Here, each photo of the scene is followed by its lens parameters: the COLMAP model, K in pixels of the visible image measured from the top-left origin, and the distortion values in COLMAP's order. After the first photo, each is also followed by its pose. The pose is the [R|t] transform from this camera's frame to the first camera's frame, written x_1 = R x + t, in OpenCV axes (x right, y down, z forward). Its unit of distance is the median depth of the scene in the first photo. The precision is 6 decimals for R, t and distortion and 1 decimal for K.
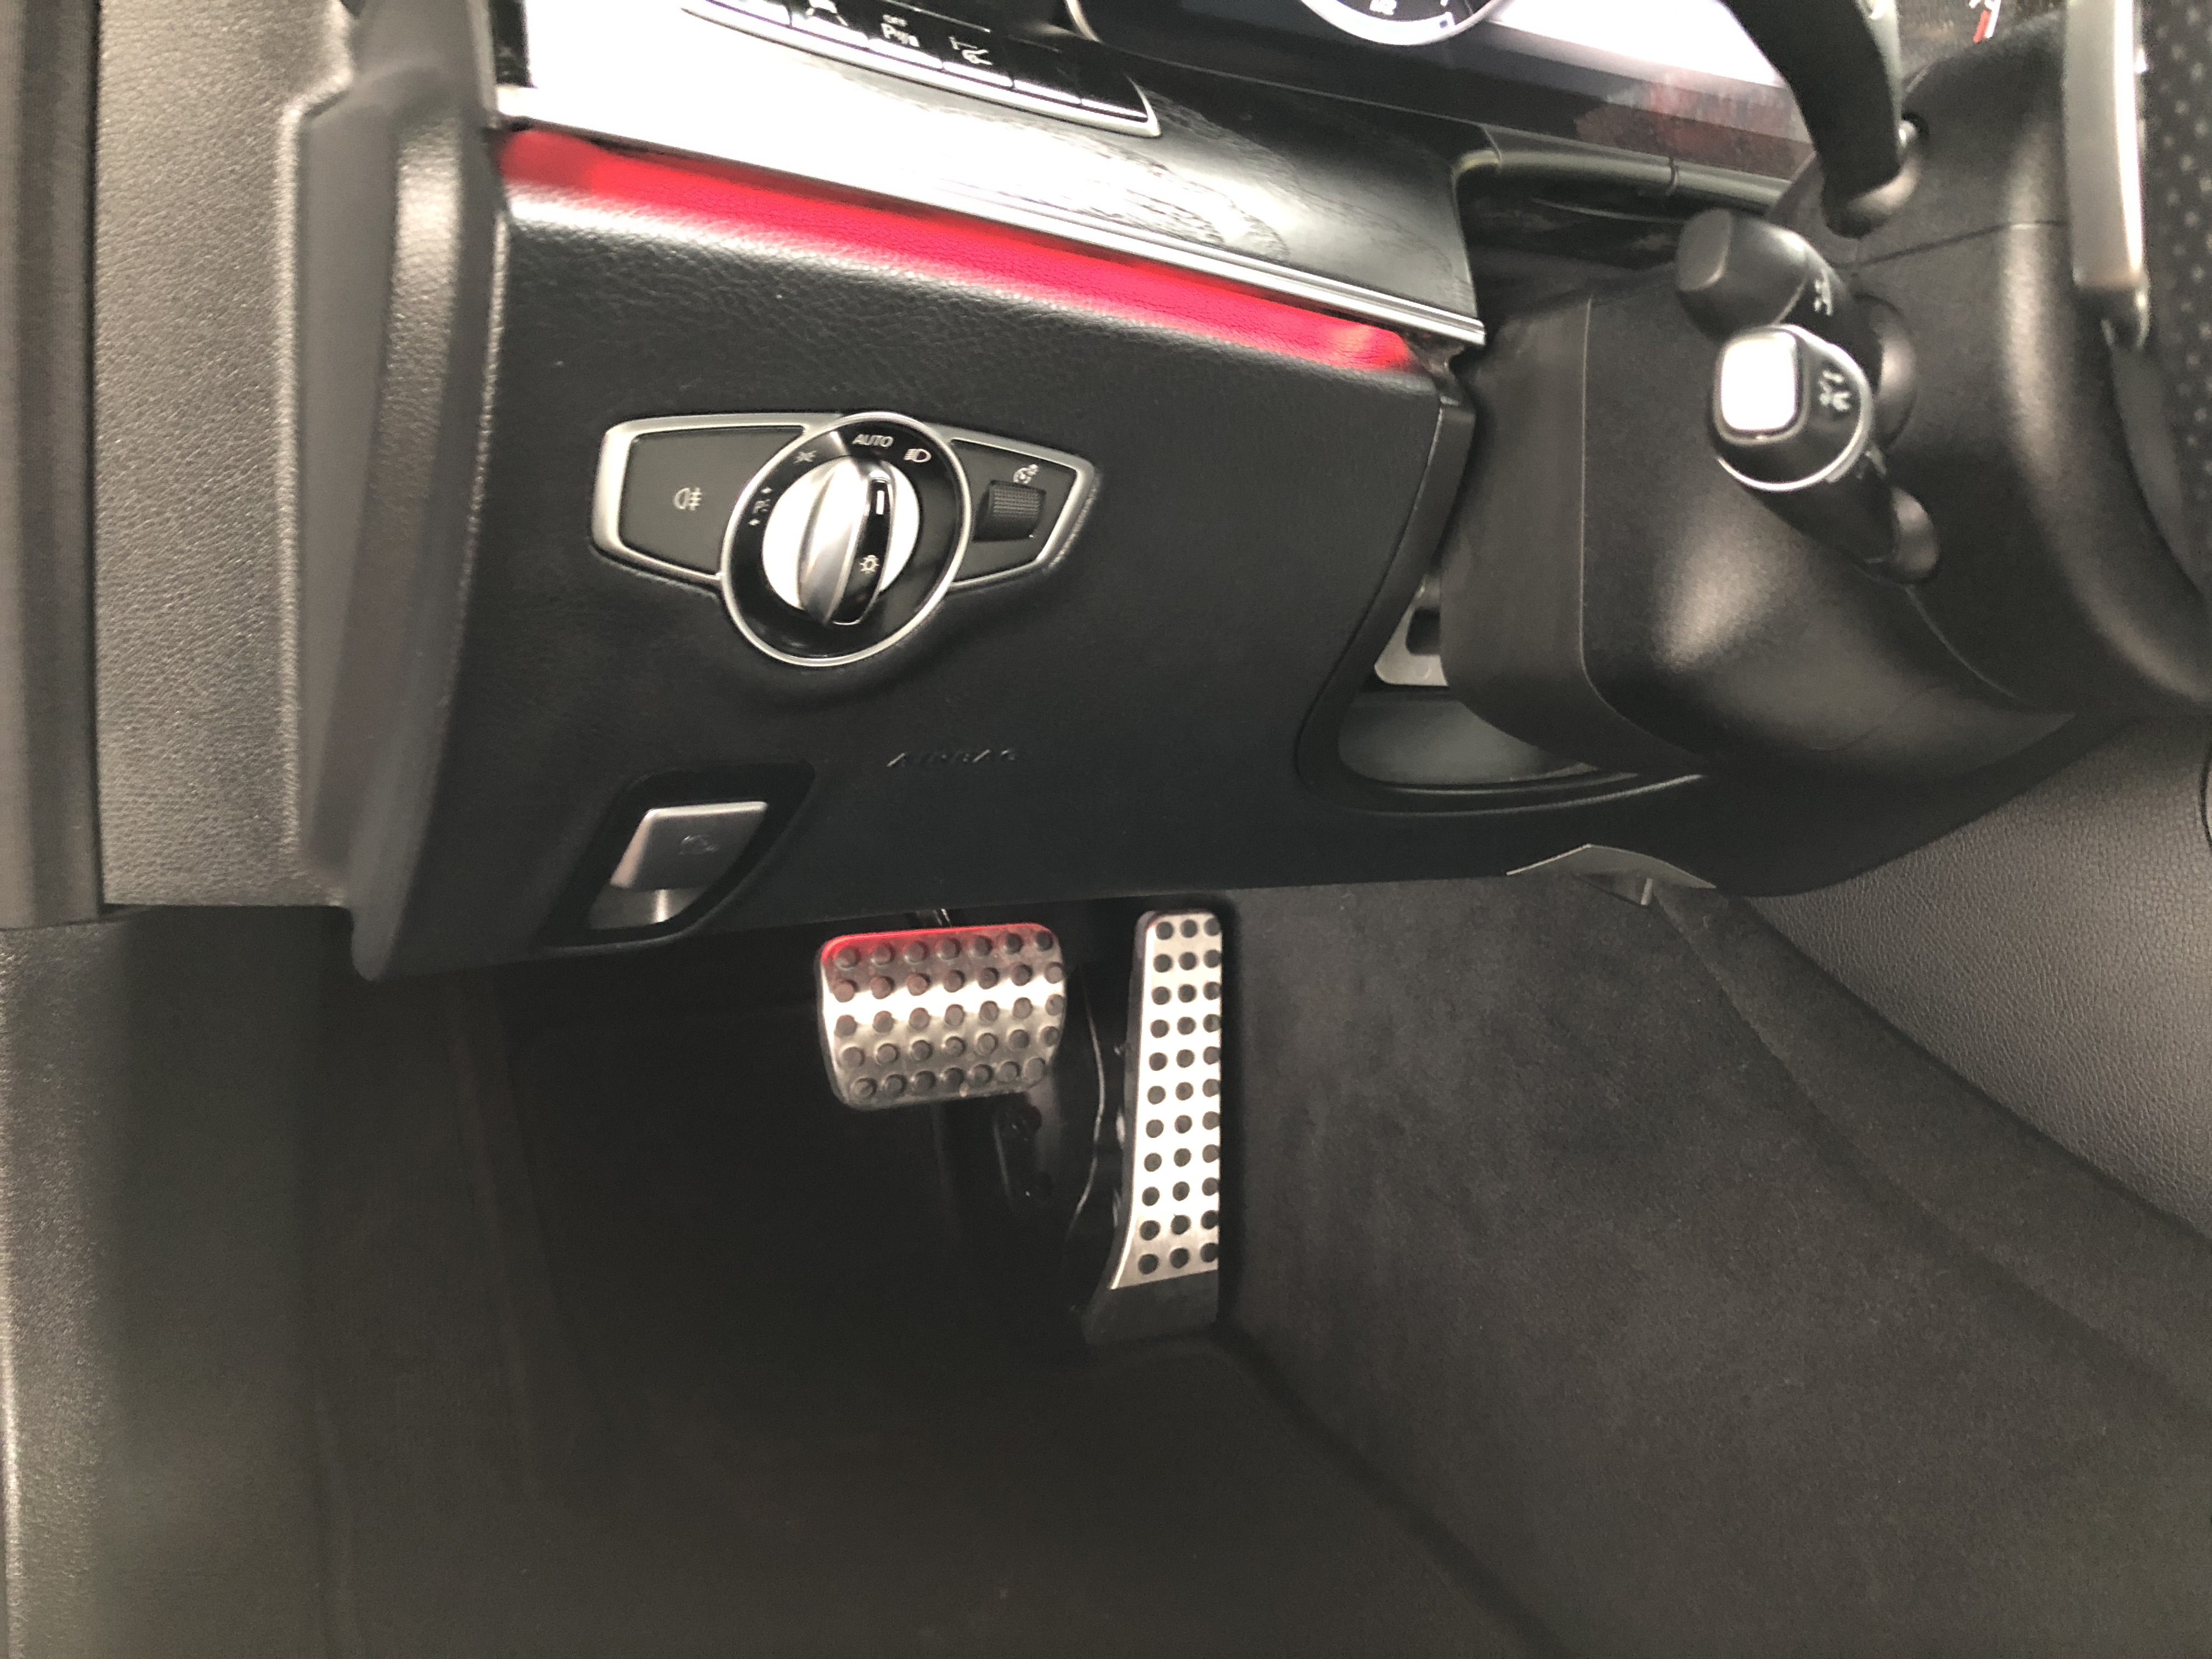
lens RADIAL K [[1826.3, 0, 1097.3], [0, 1826.3, 817.5], [0, 0, 1]] dist [0.001030, 0.017325]
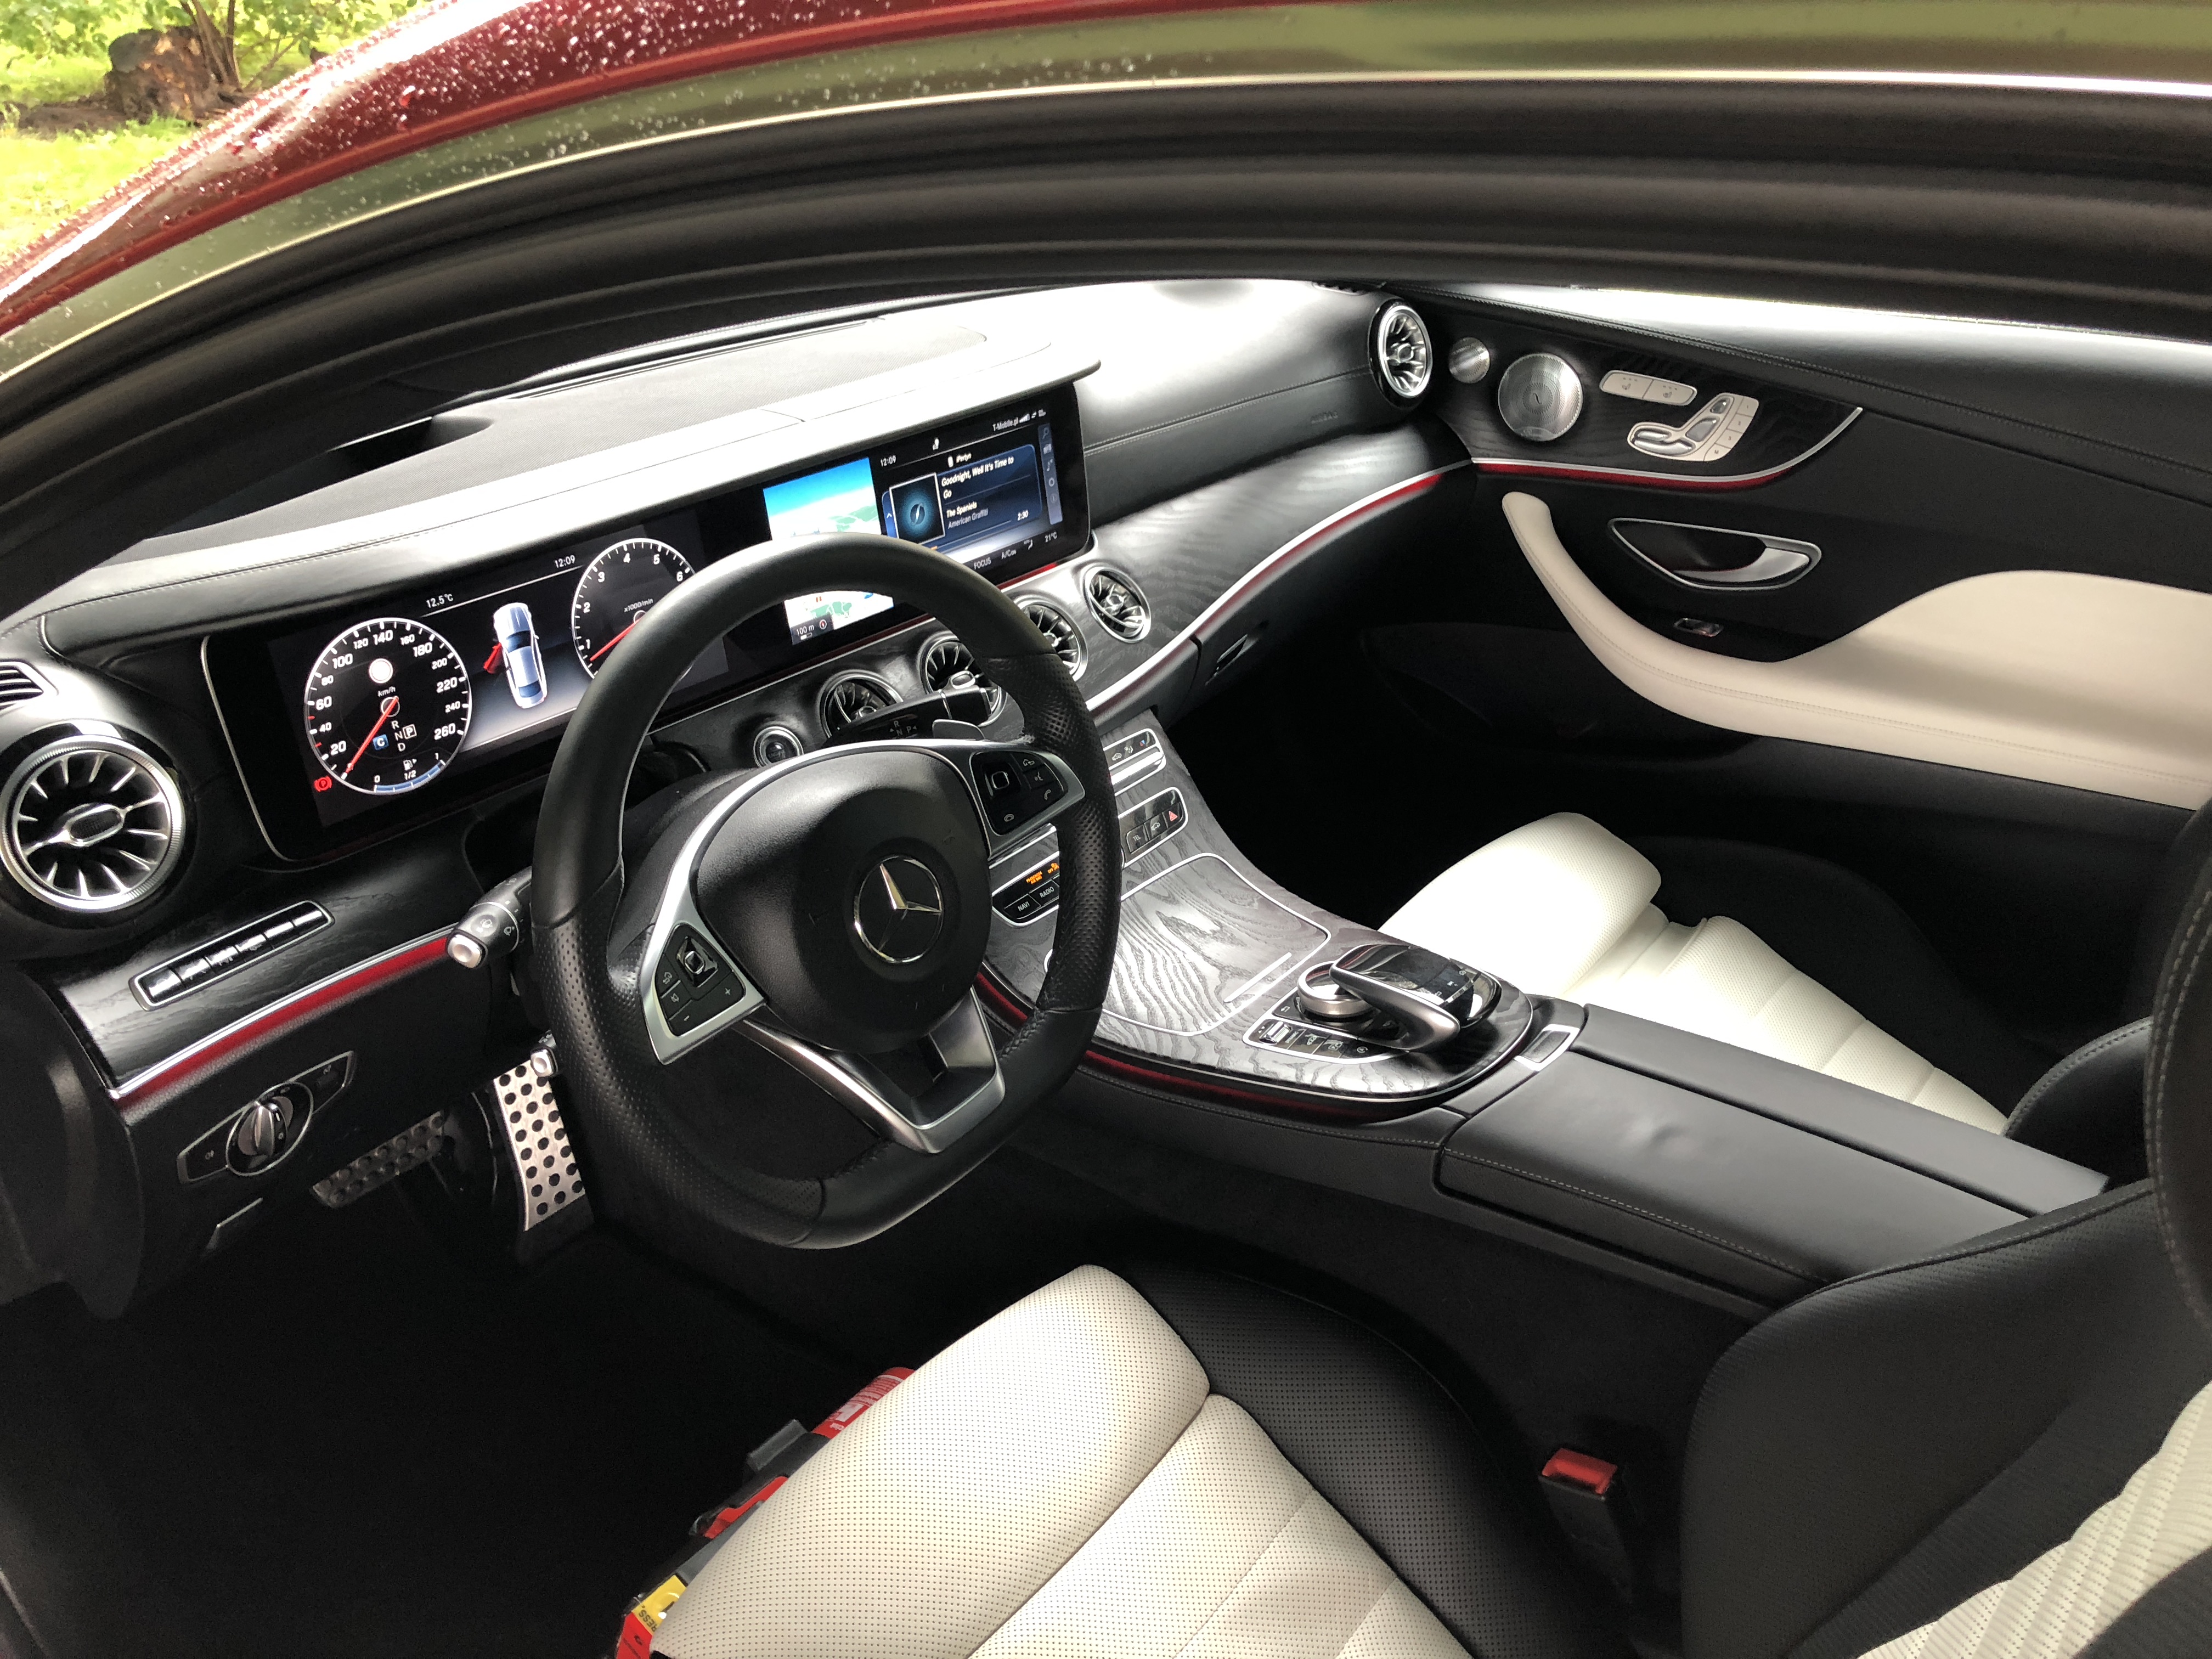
lens RADIAL K [[1796.1, 0, 1106.0], [0, 1796.1, 829.5], [0, 0, 1]] dist [-0.012245, -0.010185]
pose [[0.907733, -0.311822, 0.280690, 0.292293], [0.257424, 0.942245, 0.214259, -0.629083], [-0.331289, -0.122233, 0.935578, -1.410473]]
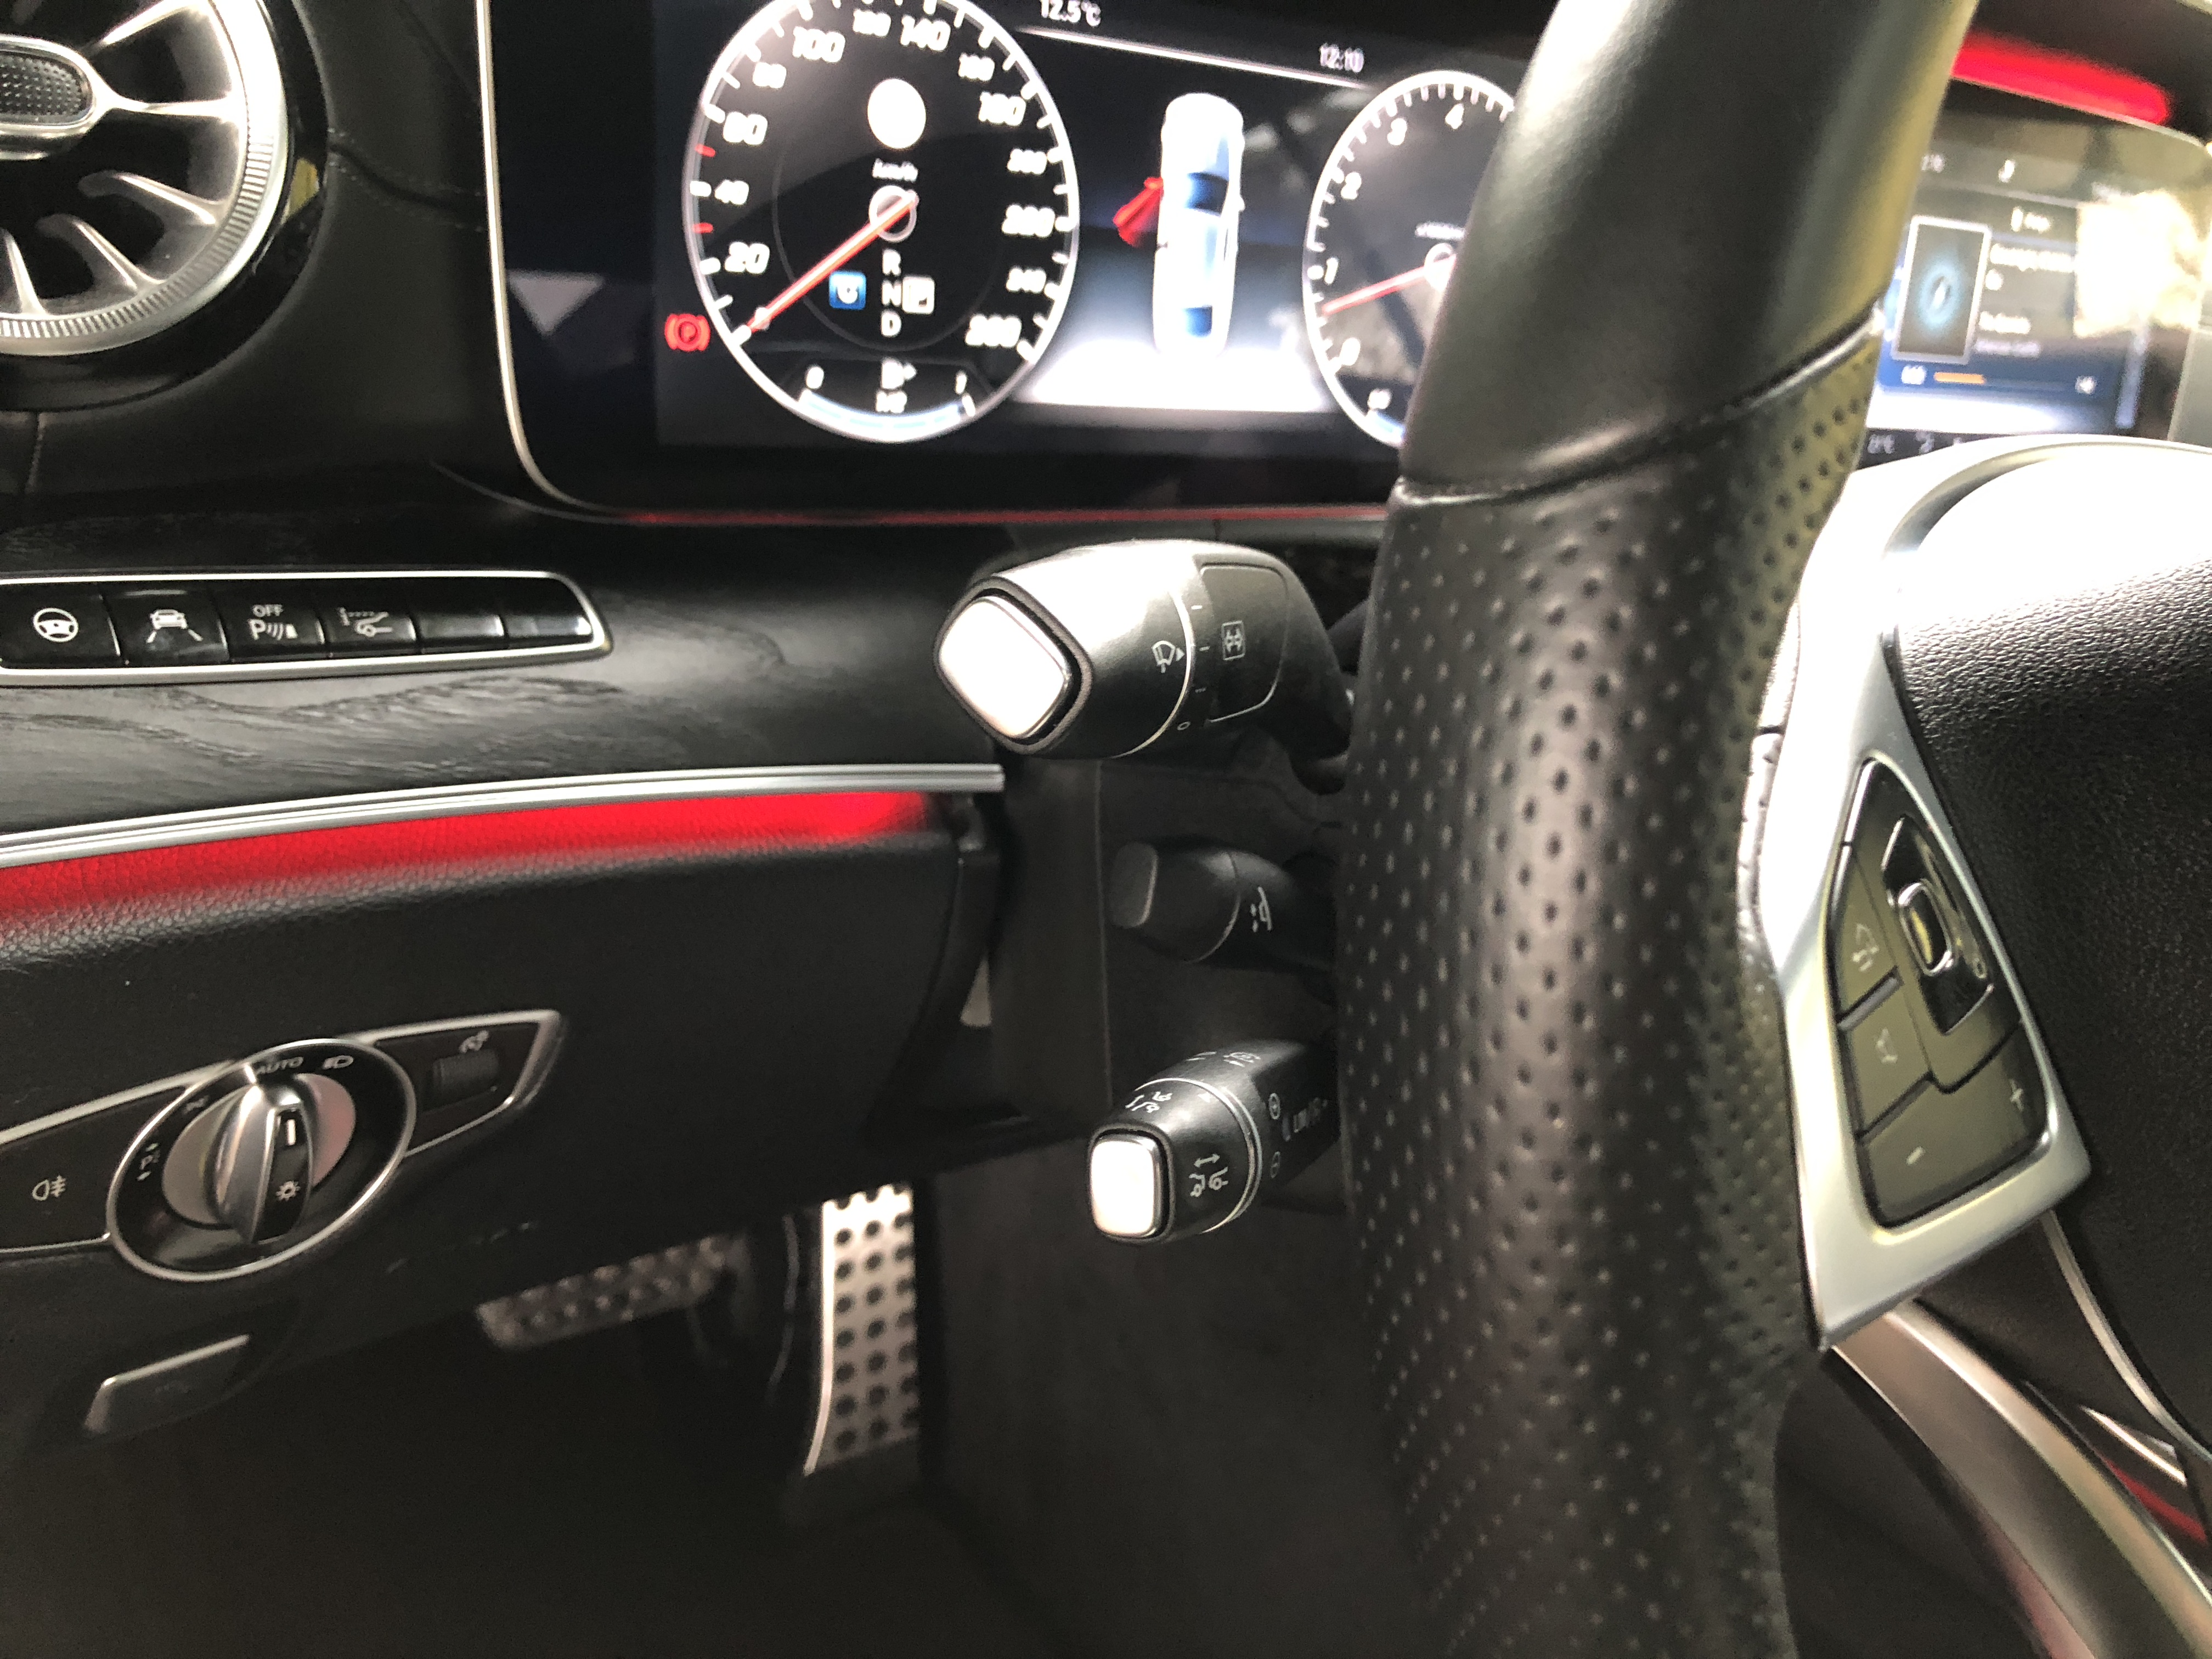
lens RADIAL K [[1848.7, 0, 1109.1], [0, 1848.7, 823.1], [0, 0, 1]] dist [-0.001892, -0.019703]
pose [[0.991769, -0.054211, 0.115994, 0.142605], [0.047912, 0.997256, 0.056429, -0.271150], [-0.118735, -0.050407, 0.991646, 0.029684]]
